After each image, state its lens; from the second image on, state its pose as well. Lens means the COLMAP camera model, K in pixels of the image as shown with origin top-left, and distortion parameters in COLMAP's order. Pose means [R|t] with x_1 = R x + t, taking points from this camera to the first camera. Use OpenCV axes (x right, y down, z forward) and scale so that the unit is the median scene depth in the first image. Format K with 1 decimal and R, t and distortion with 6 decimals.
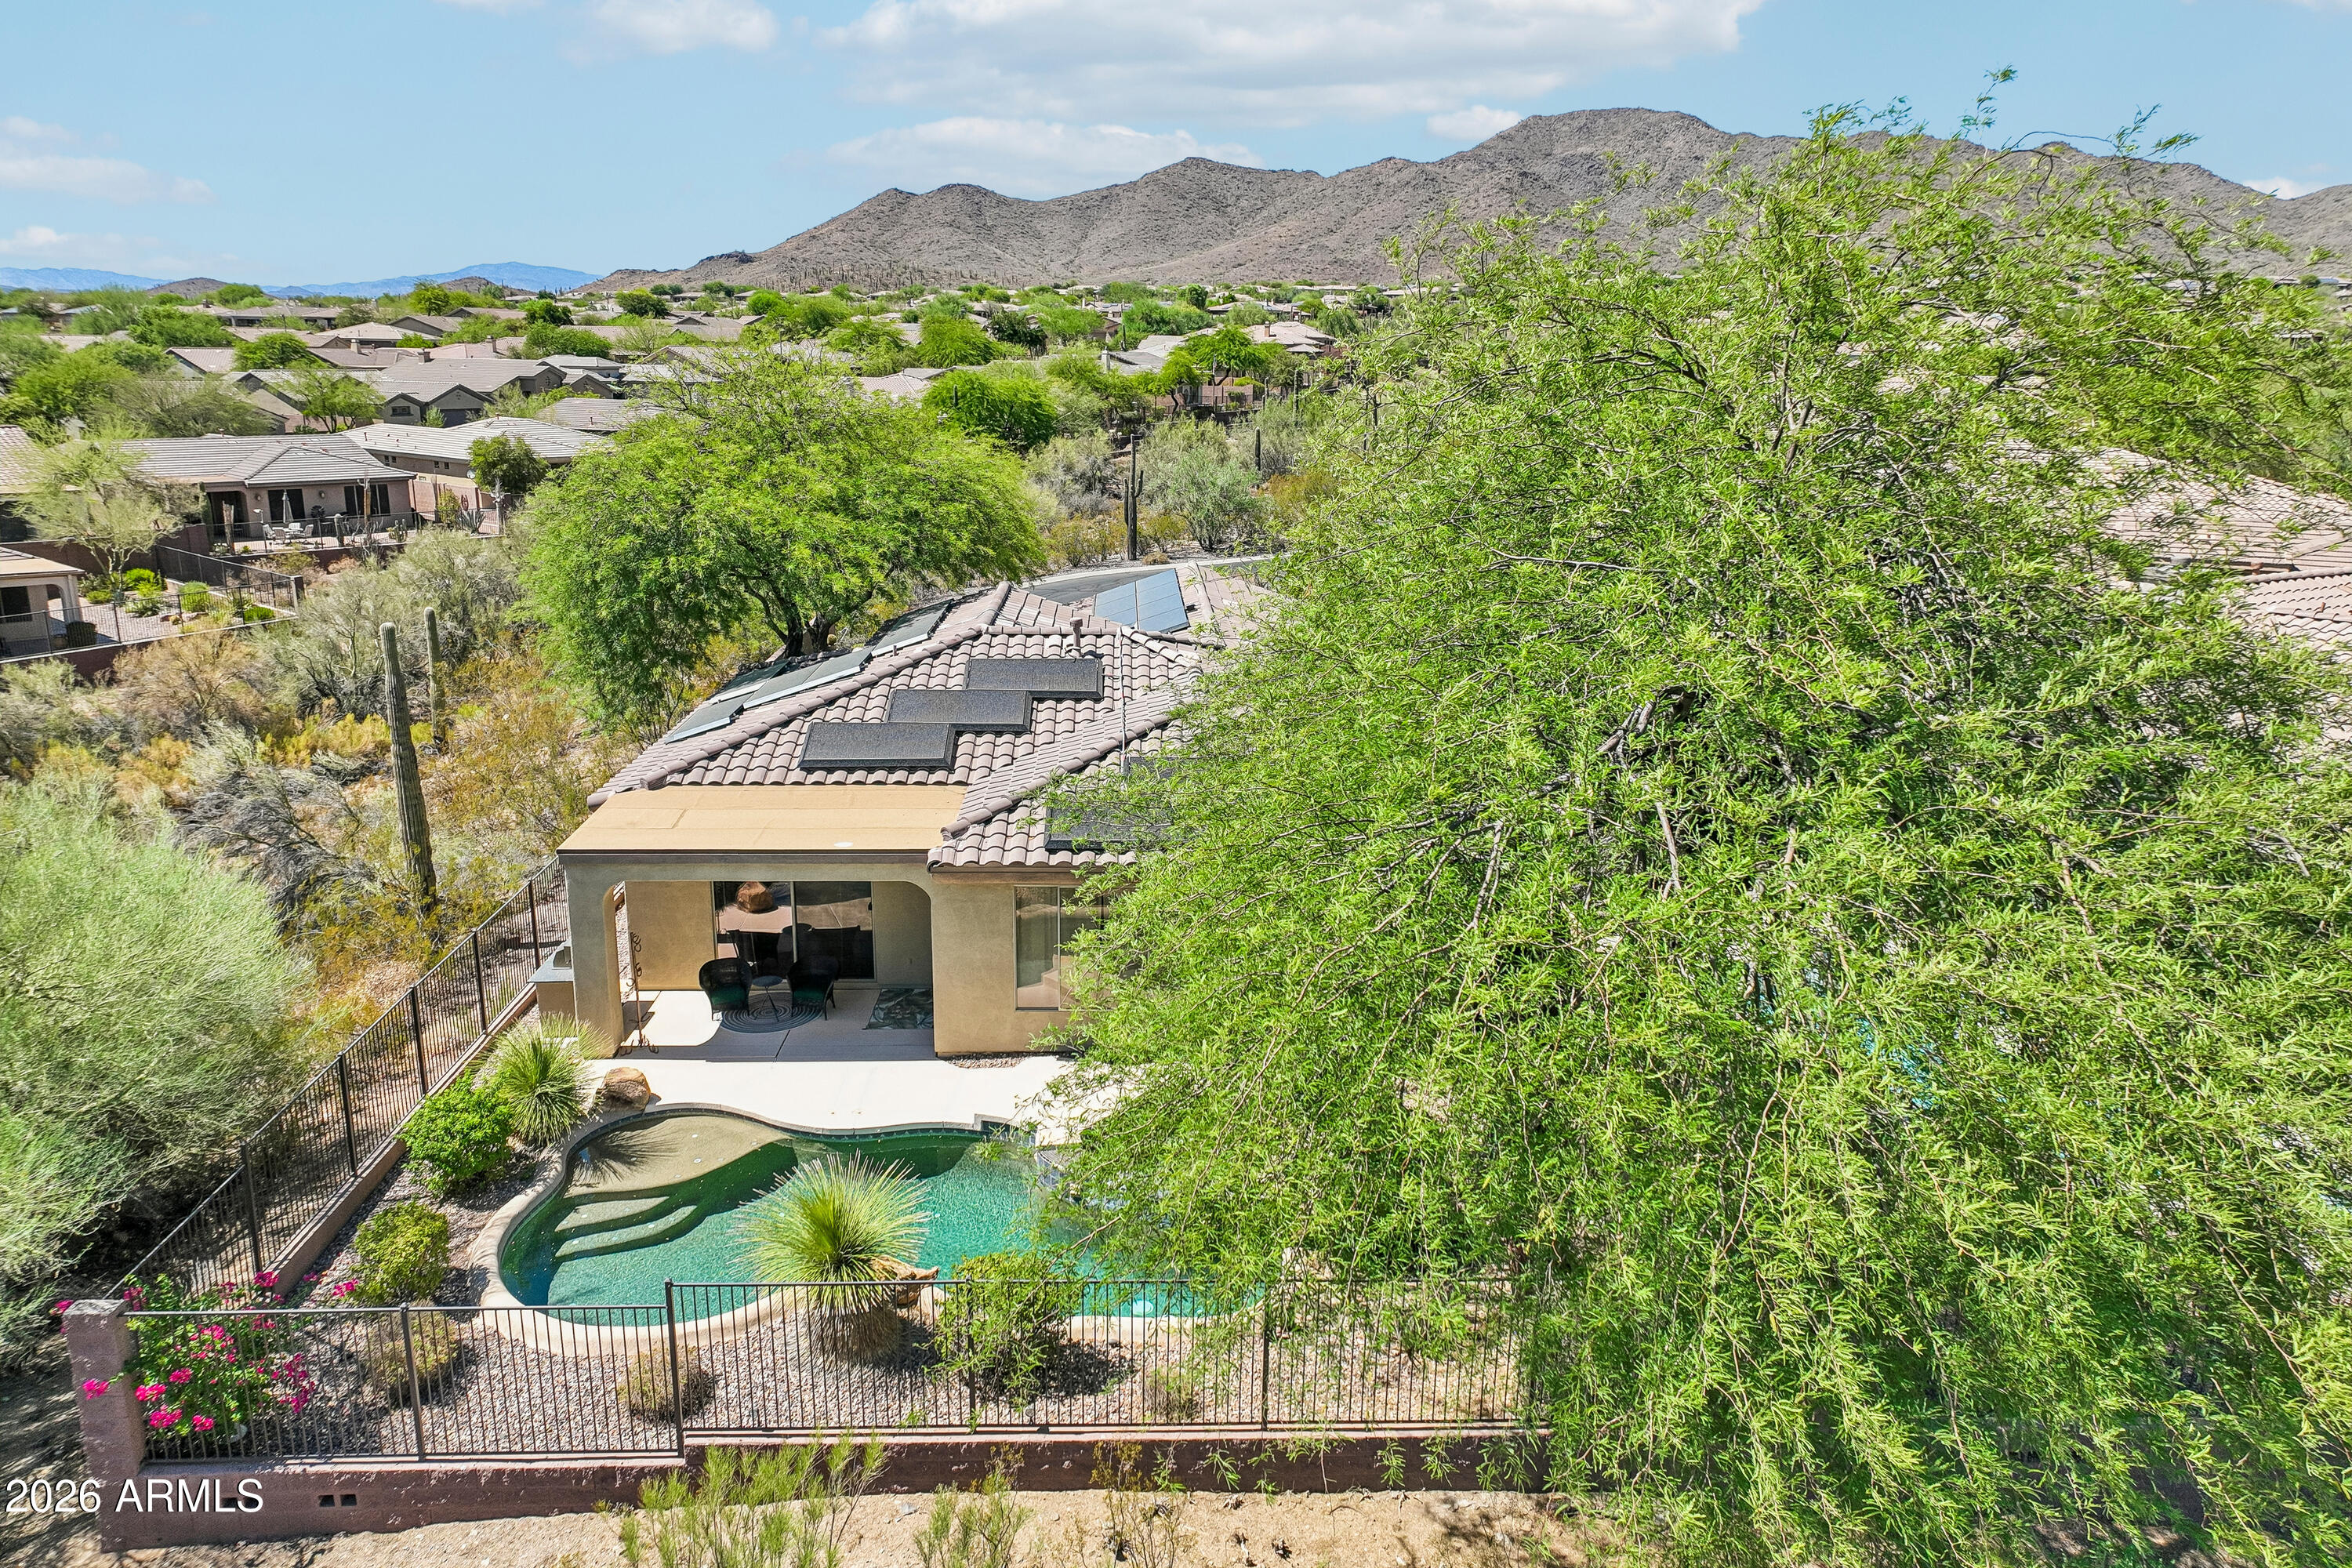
lens RADIAL K [[1647.0, 0, 1181.6], [0, 1647.0, 778.9], [0, 0, 1]] dist [-0.003766, 0.023632]
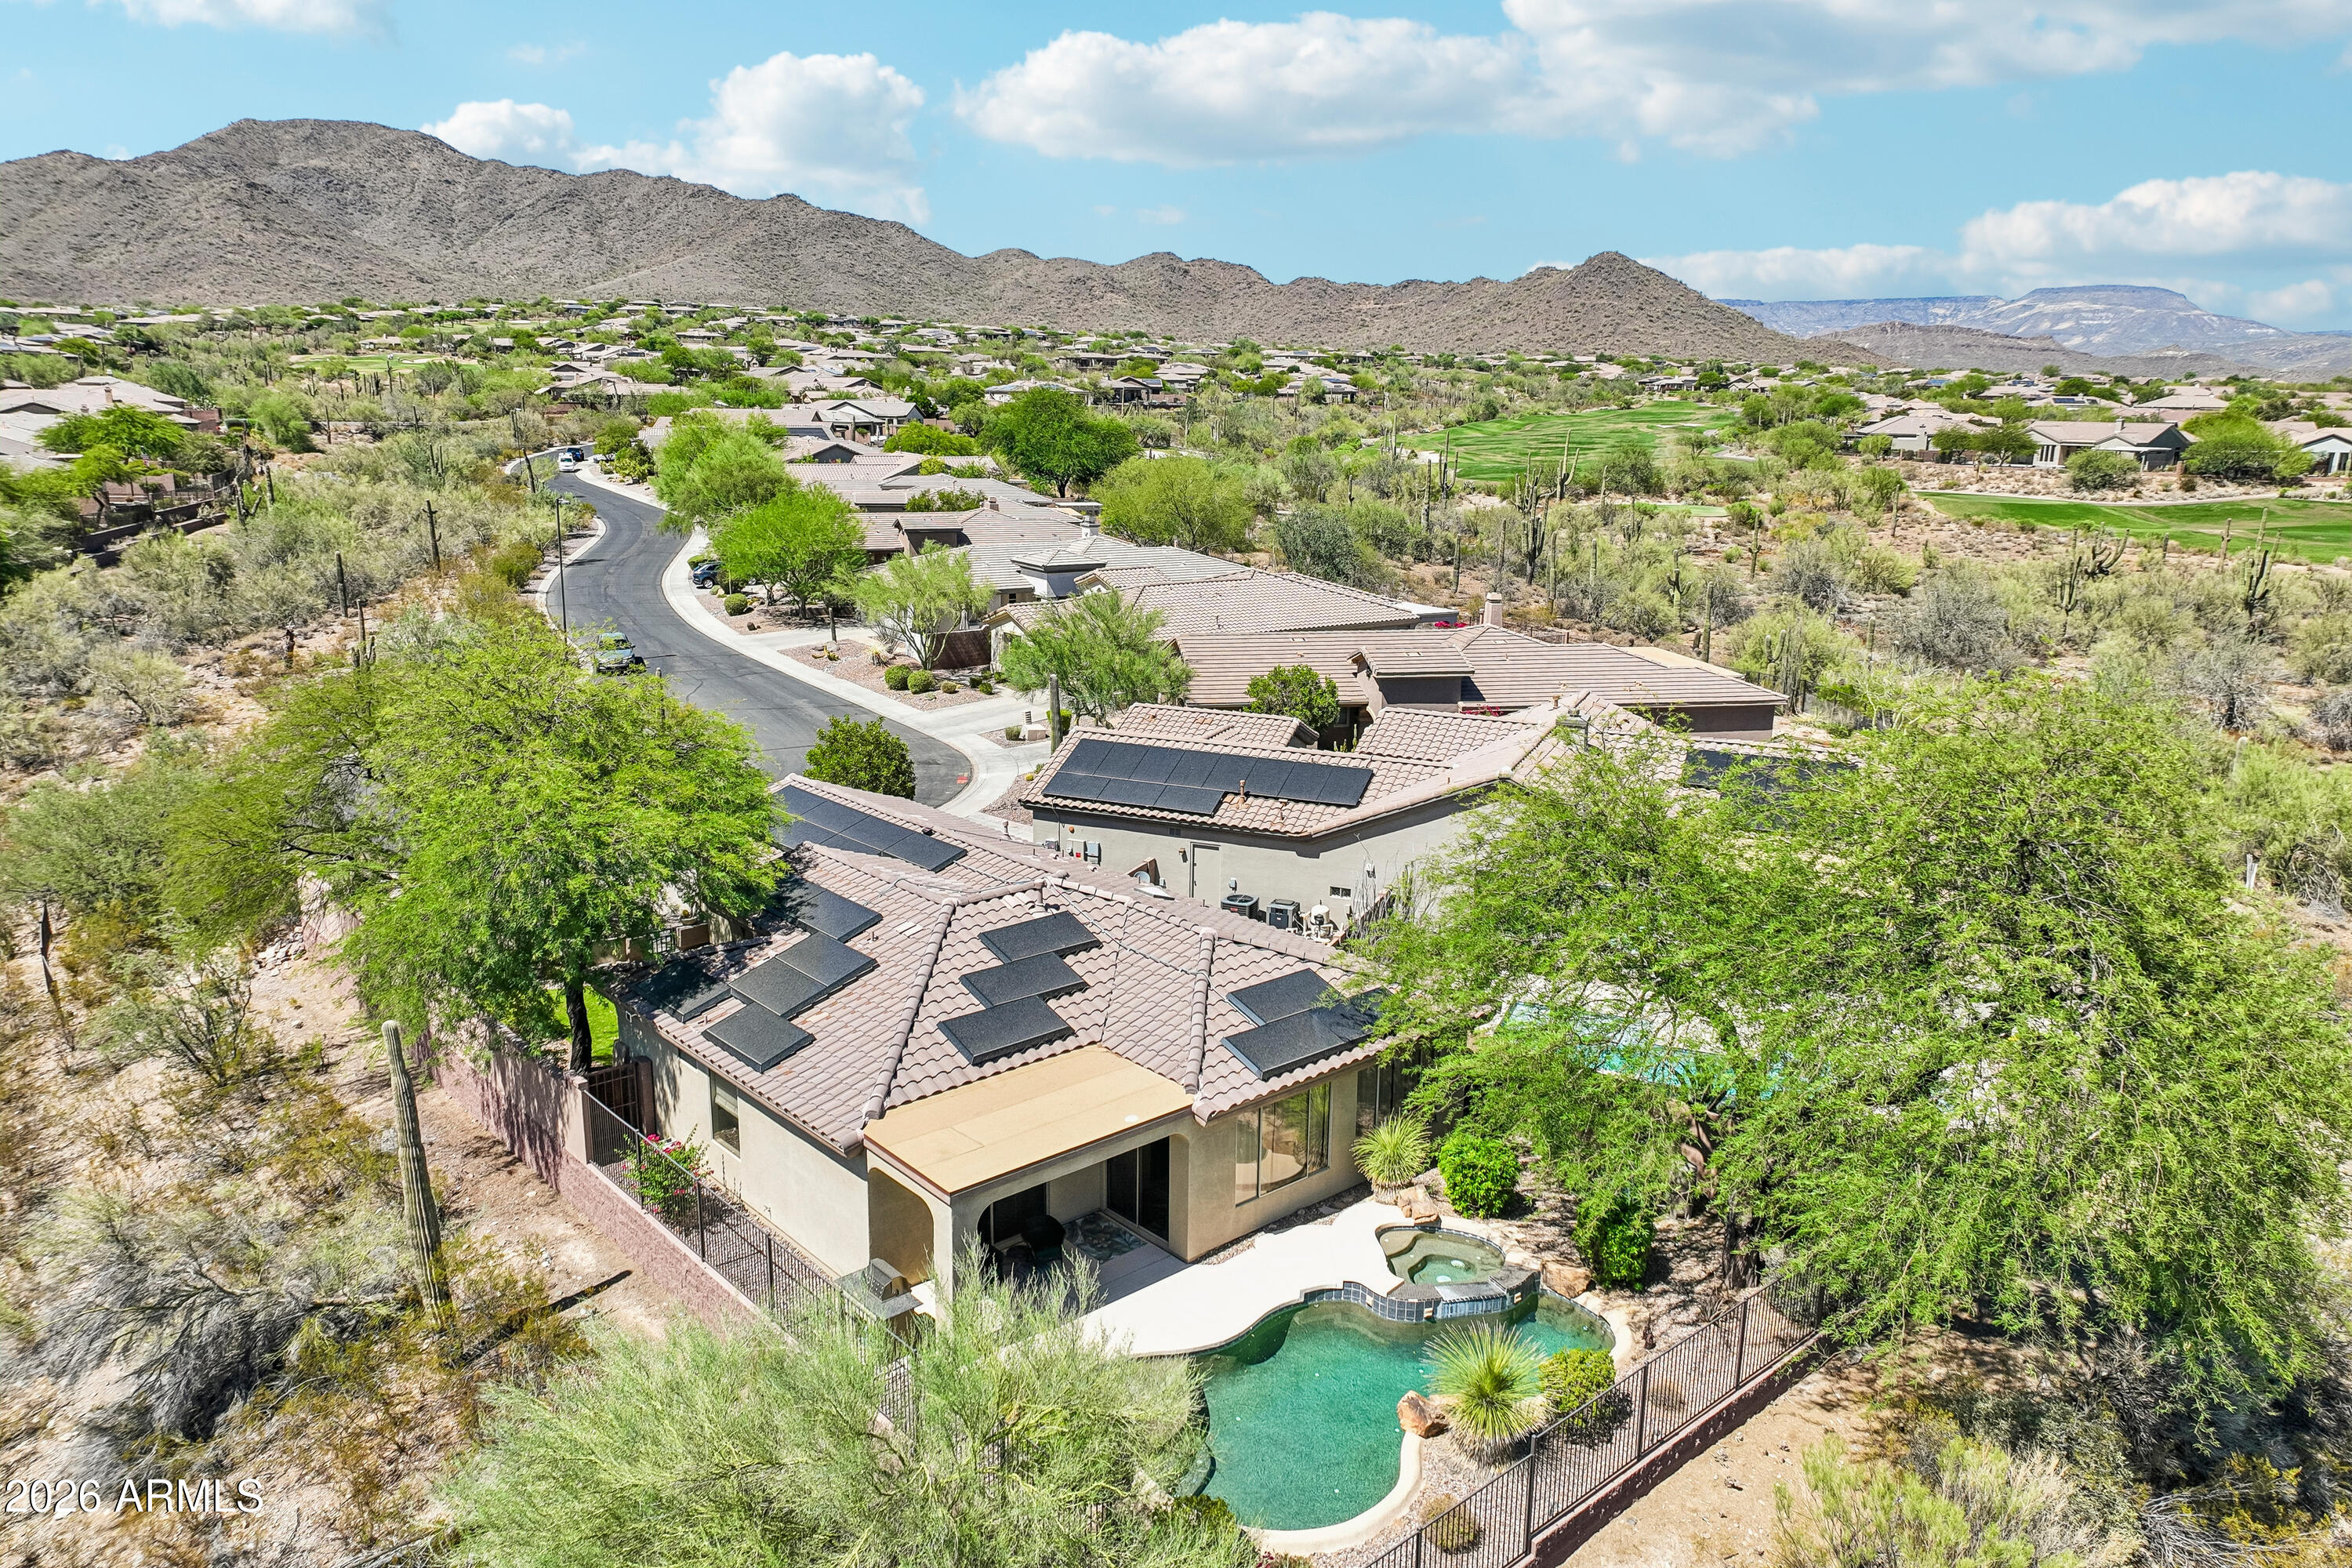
lens RADIAL K [[1647.0, 0, 1181.6], [0, 1647.0, 778.9], [0, 0, 1]] dist [-0.003766, 0.023632]
pose [[0.769630, -0.149395, 0.620766, -0.869457], [0.158642, 0.986496, 0.040727, -0.245803], [-0.618467, 0.067134, 0.782937, -0.005375]]
